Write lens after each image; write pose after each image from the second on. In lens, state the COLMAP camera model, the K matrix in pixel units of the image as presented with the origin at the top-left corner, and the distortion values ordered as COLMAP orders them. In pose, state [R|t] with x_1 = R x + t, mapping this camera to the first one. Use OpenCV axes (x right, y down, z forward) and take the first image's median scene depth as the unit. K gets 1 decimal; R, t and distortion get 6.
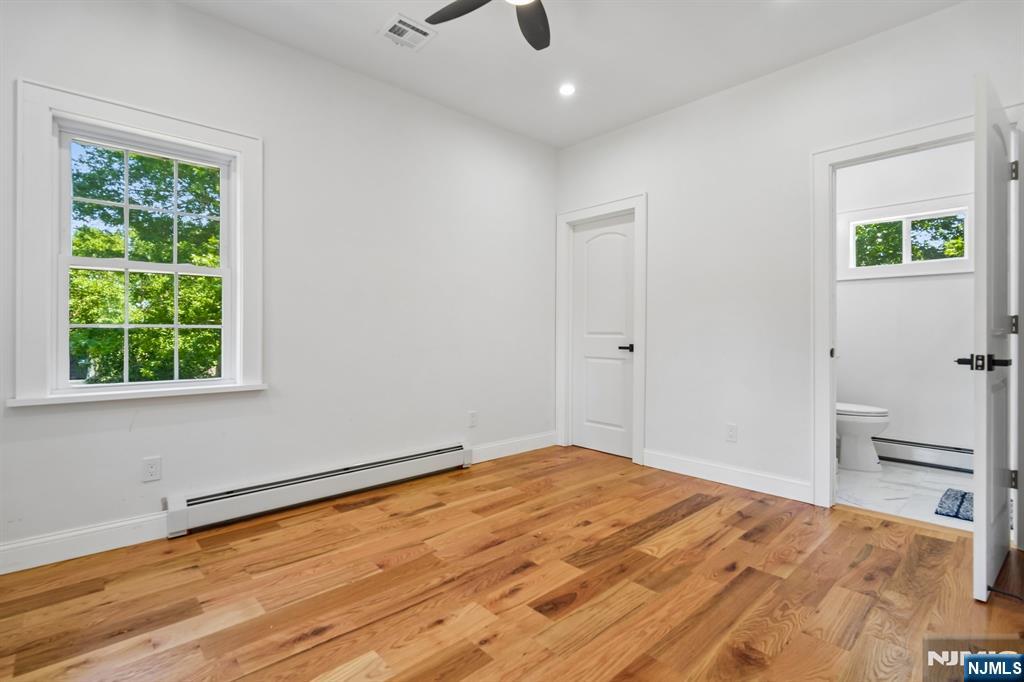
lens RADIAL K [[486.4, 0, 507.7], [0, 486.4, 335.7], [0, 0, 1]] dist [0.004367, -0.001978]
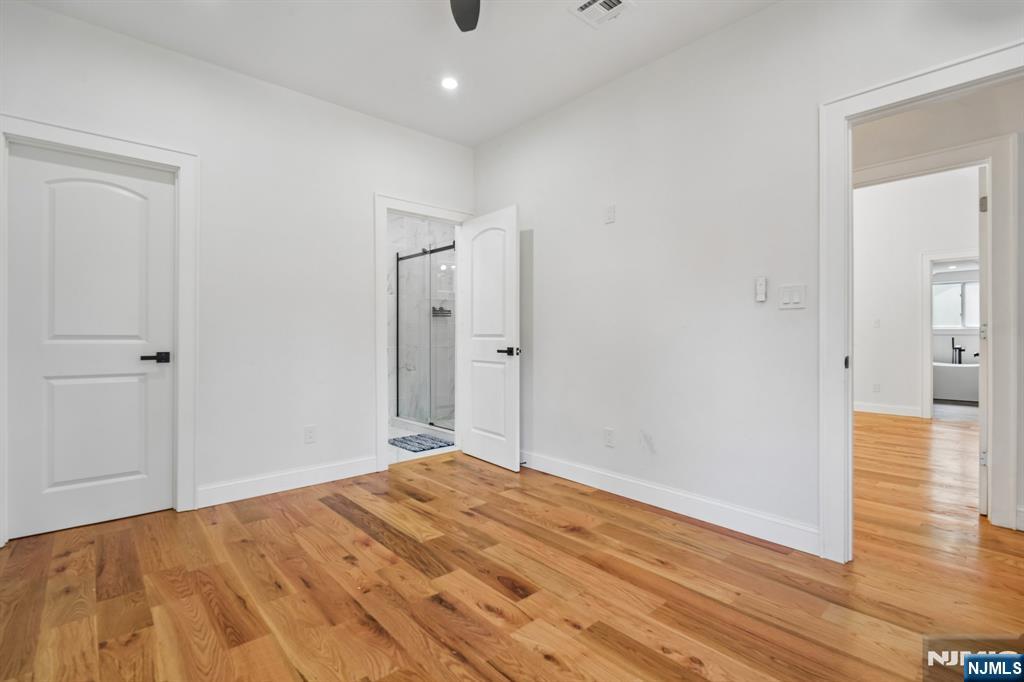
lens RADIAL K [[486.4, 0, 509.6], [0, 486.4, 340.7], [0, 0, 1]] dist [0.004367, -0.001978]
pose [[-0.008882, -0.010392, 0.999907, -0.749842], [0.002309, 0.999943, 0.010413, -0.009947], [-0.999958, 0.002401, -0.008857, 0.775253]]
